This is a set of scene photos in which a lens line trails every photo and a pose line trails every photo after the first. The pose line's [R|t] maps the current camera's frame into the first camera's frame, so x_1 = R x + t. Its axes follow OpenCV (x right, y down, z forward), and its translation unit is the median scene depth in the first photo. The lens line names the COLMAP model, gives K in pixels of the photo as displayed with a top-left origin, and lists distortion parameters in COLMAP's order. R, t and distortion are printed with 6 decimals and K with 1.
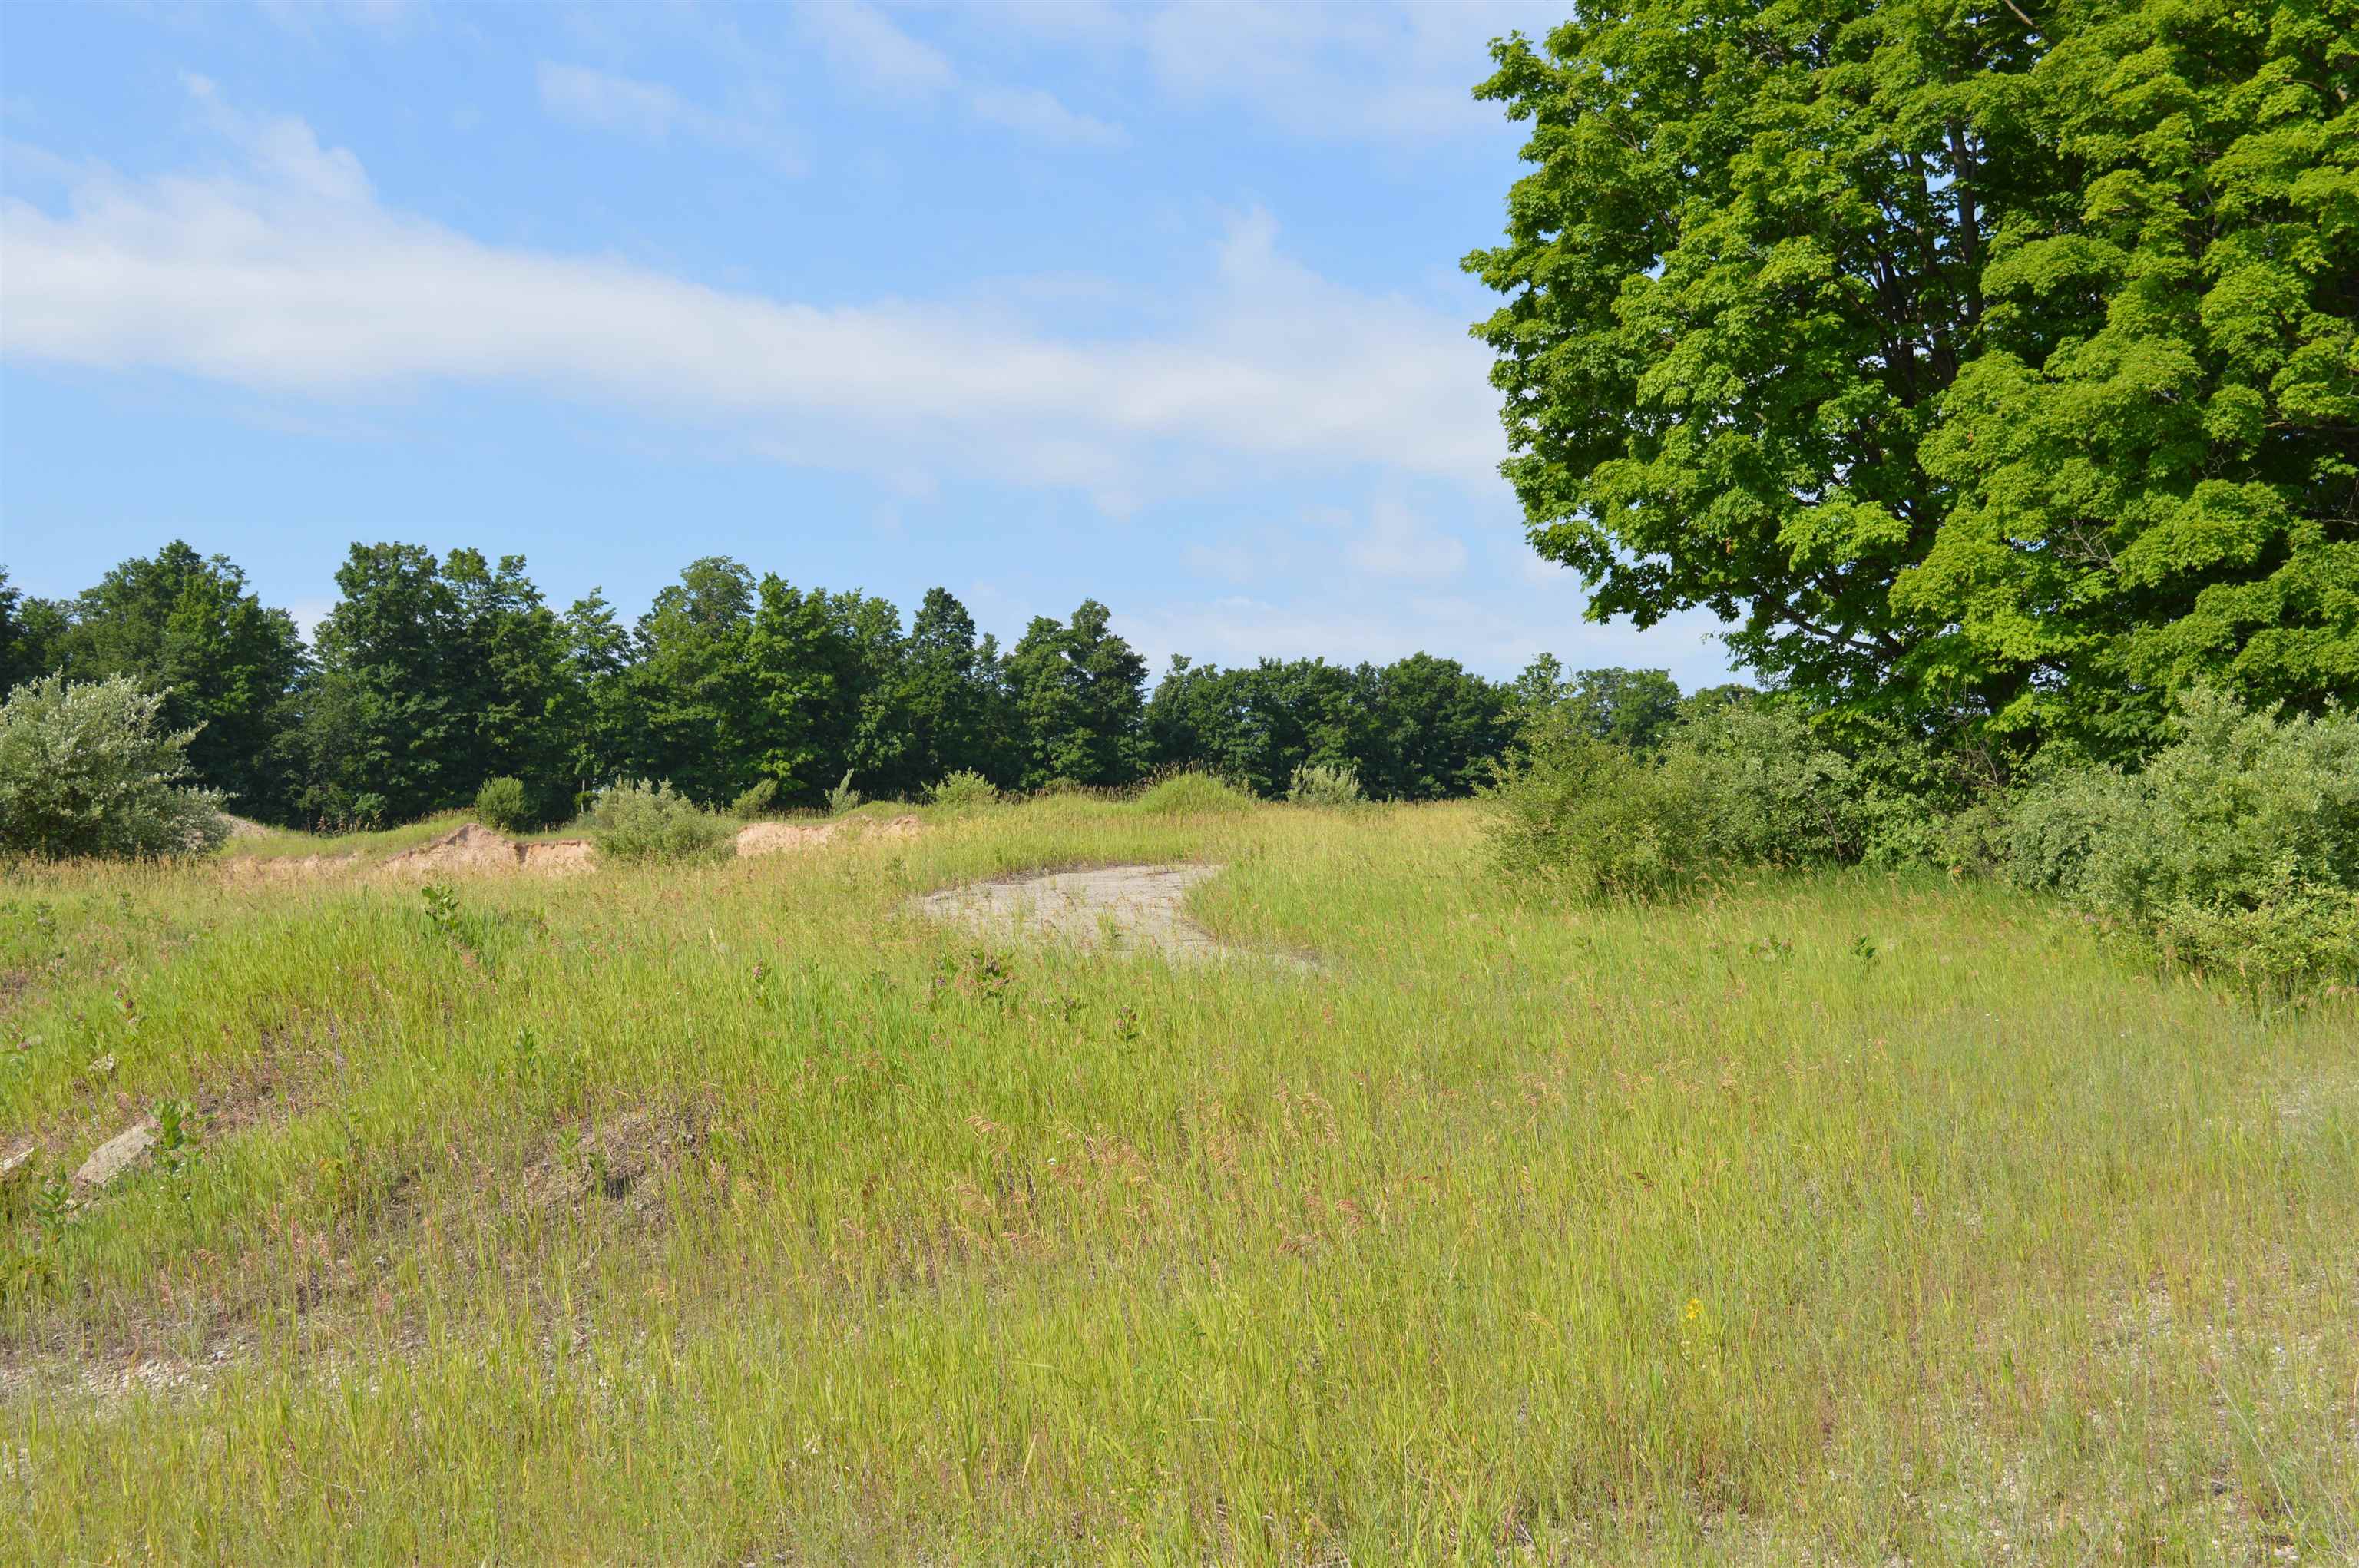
lens RADIAL K [[3038.6, 0, 1185.5], [0, 3038.6, 790.4], [0, 0, 1]] dist [0.023607, 0.000000]
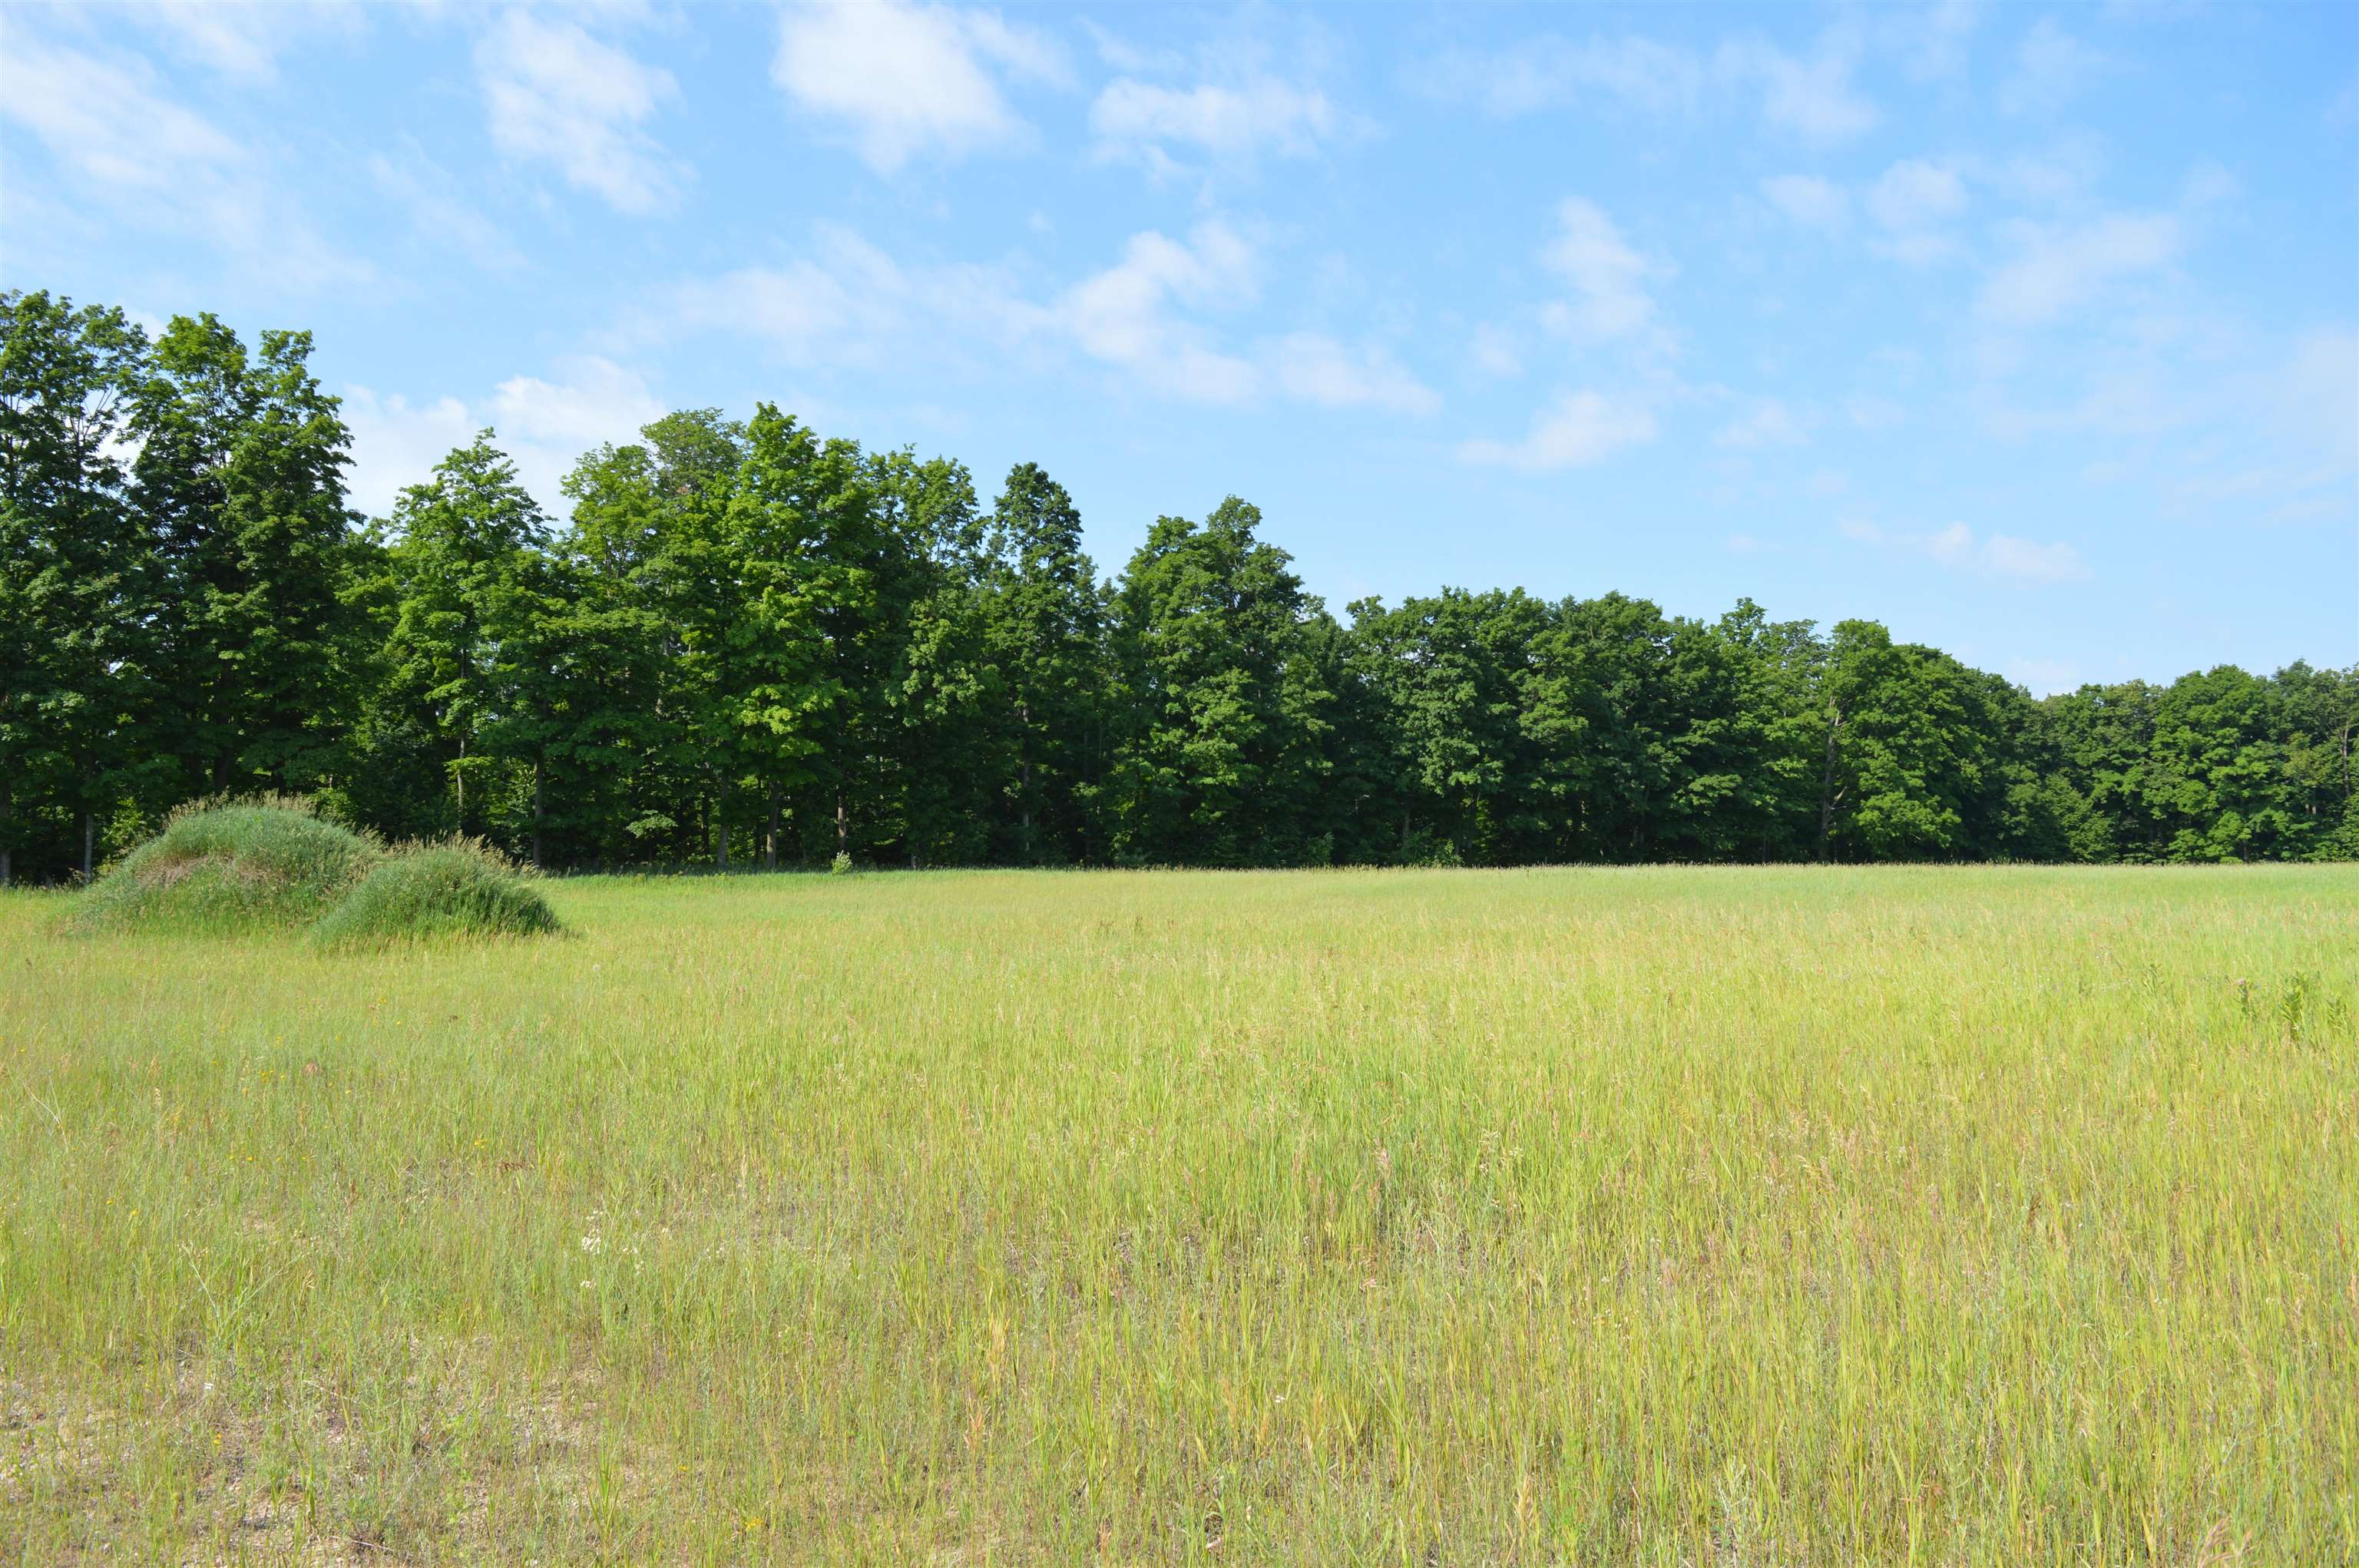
lens RADIAL K [[1988.0, 0, 1171.7], [0, 1988.0, 780.6], [0, 0, 1]] dist [-0.059576, 0.003630]
pose [[0.999837, 0.002733, 0.017830, -0.056959], [-0.002837, 0.999979, 0.005788, 0.002230], [-0.017814, -0.005838, 0.999824, 0.554712]]
